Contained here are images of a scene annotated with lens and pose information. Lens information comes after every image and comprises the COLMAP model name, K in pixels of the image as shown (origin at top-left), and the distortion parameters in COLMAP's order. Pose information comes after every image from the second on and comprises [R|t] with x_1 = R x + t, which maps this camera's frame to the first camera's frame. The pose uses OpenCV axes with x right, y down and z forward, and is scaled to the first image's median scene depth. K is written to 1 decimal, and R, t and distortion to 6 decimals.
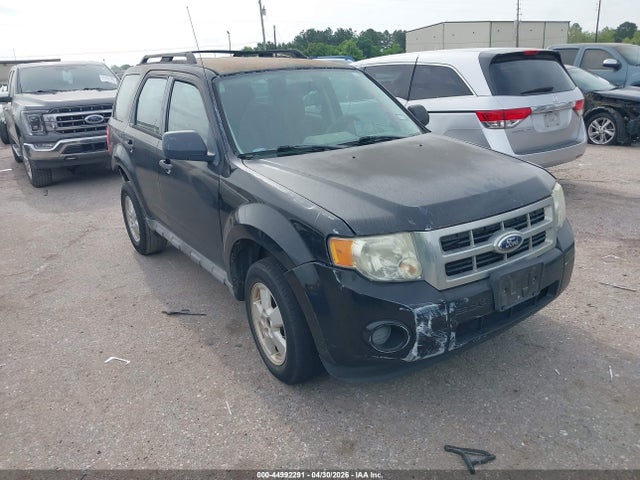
lens RADIAL K [[622.4, 0, 320.0], [0, 622.4, 240.0], [0, 0, 1]] dist [0.001317, 0.000575]
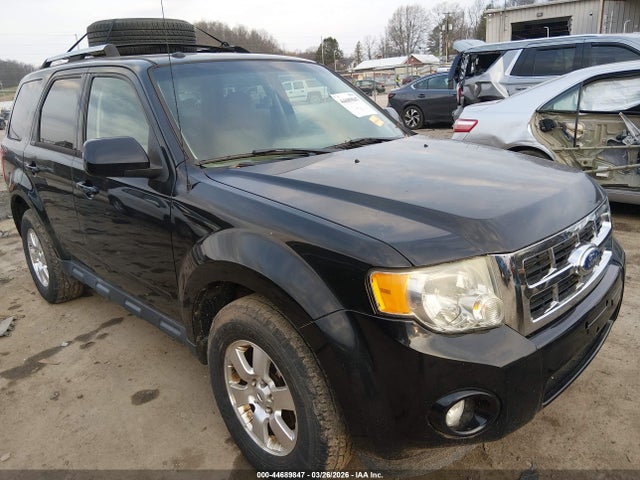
lens RADIAL K [[622.3, 0, 320.0], [0, 622.3, 240.0], [0, 0, 1]] dist [-0.072136, -0.005094]
pose [[0.985323, -0.057779, 0.160624, -0.104549], [0.064645, 0.997190, -0.037847, -0.011936], [-0.157986, 0.047675, 0.986290, 0.250745]]
